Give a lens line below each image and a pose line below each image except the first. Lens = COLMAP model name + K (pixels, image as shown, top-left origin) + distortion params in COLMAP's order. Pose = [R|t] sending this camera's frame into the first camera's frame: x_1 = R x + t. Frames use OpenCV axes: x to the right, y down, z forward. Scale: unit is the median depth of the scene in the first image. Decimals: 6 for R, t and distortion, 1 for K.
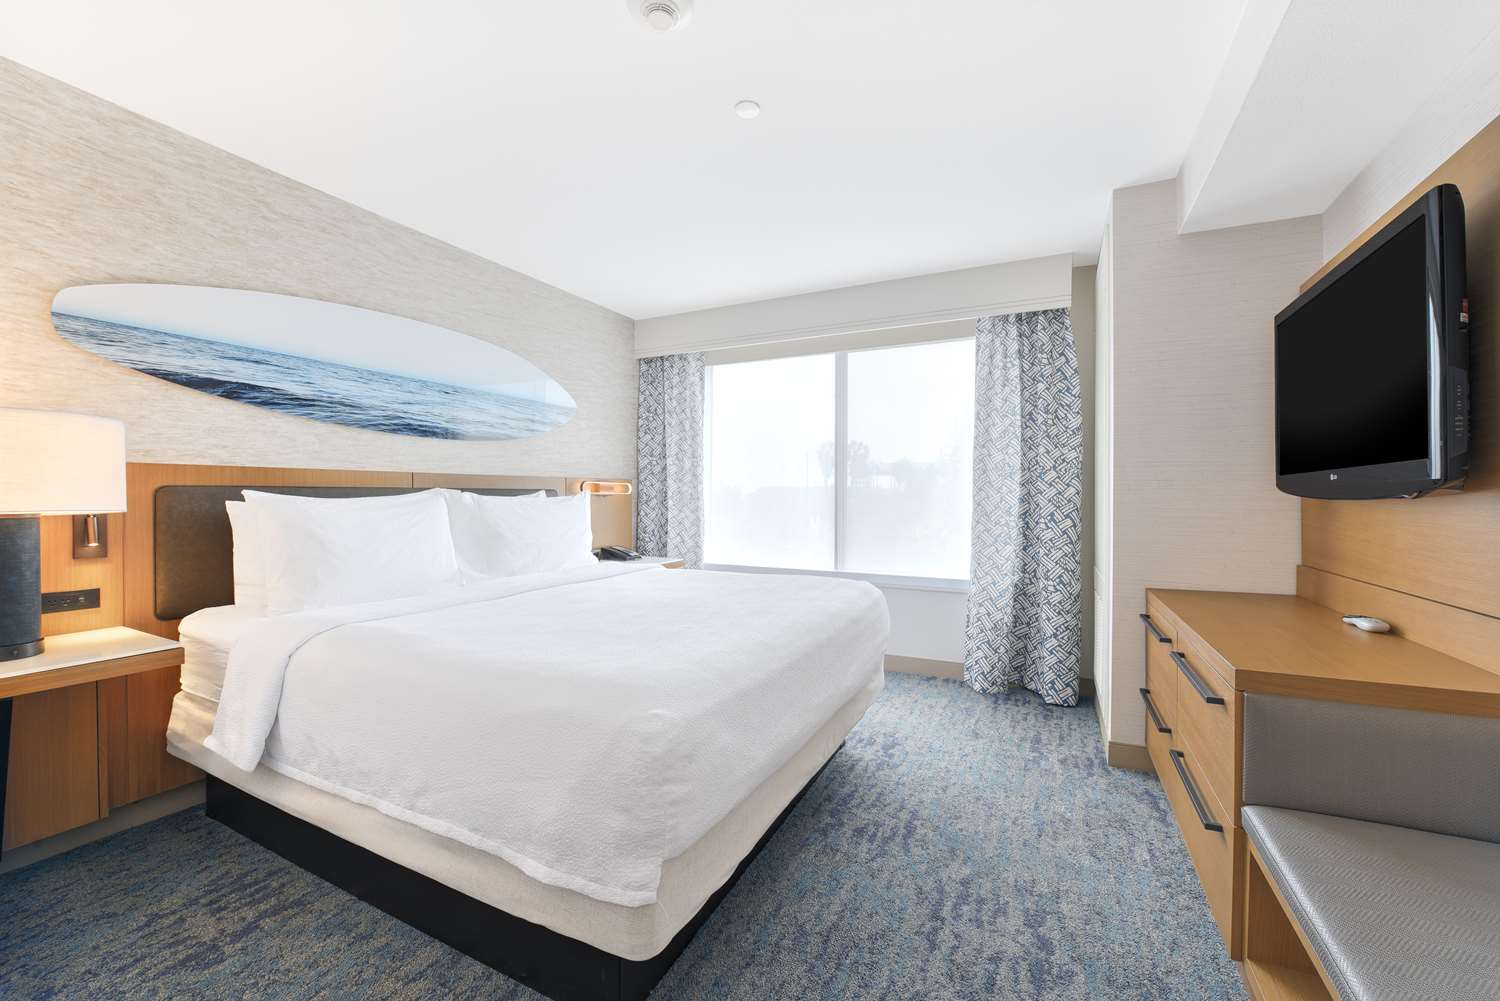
lens RADIAL K [[598.5, 0, 750.0], [0, 598.5, 500.5], [0, 0, 1]] dist [-0.013563, -0.000105]
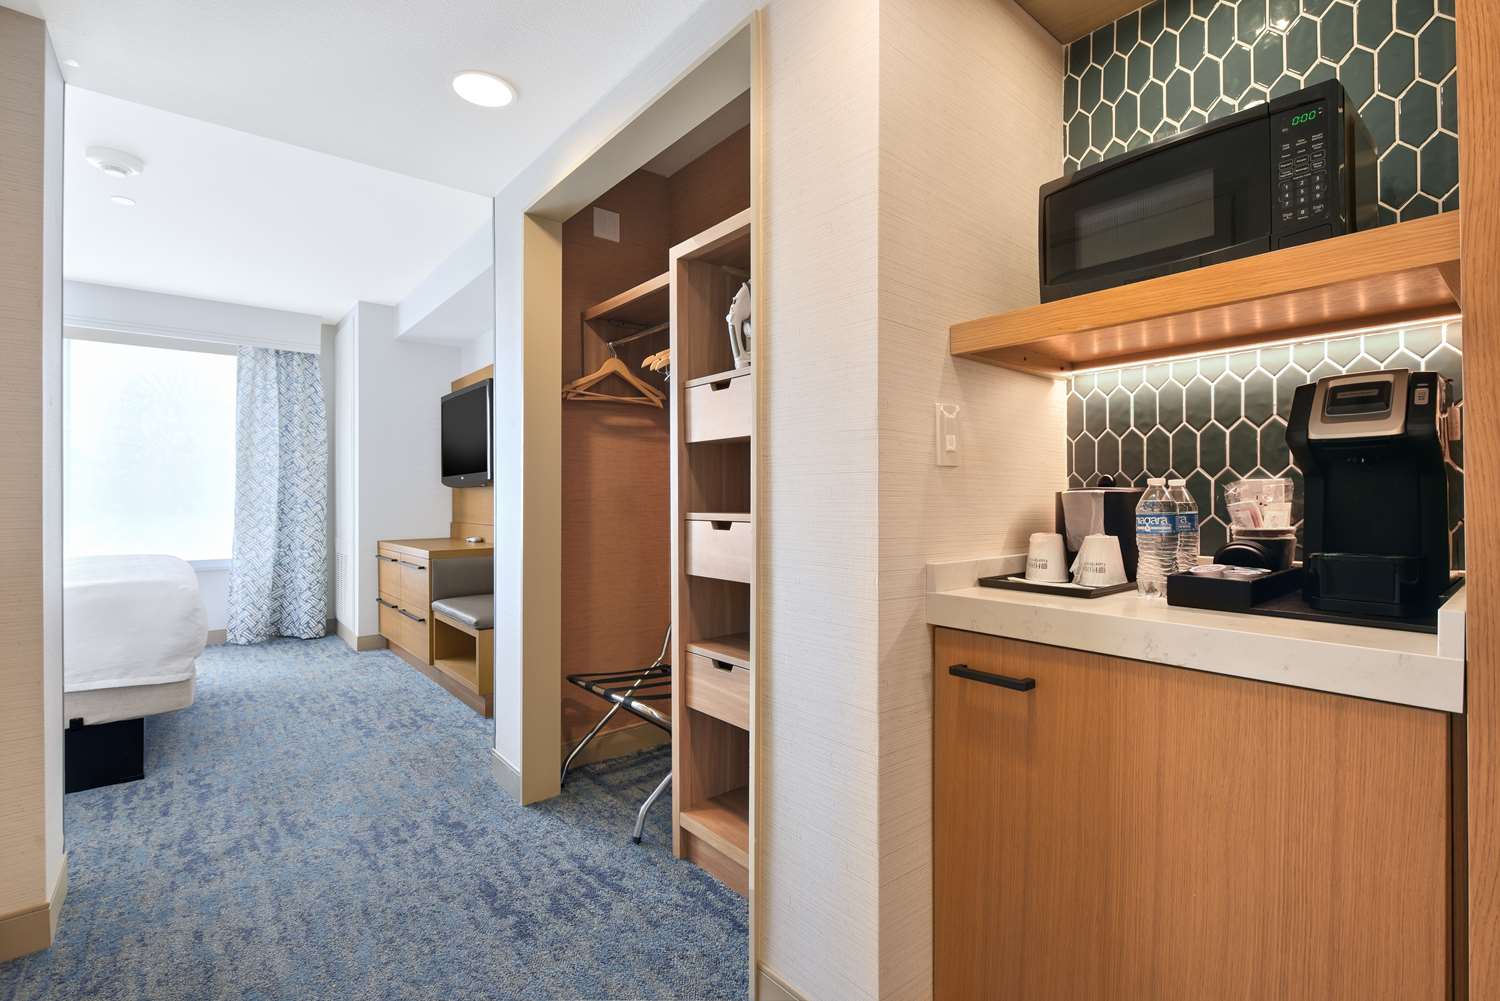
lens RADIAL K [[676.5, 0, 754.6], [0, 676.5, 492.1], [0, 0, 1]] dist [0.001162, 0.000002]
pose [[0.401473, 0.003879, 0.915863, -0.503817], [0.010136, 0.999911, -0.008678, 0.025084], [-0.915815, 0.012767, 0.401398, -0.571000]]
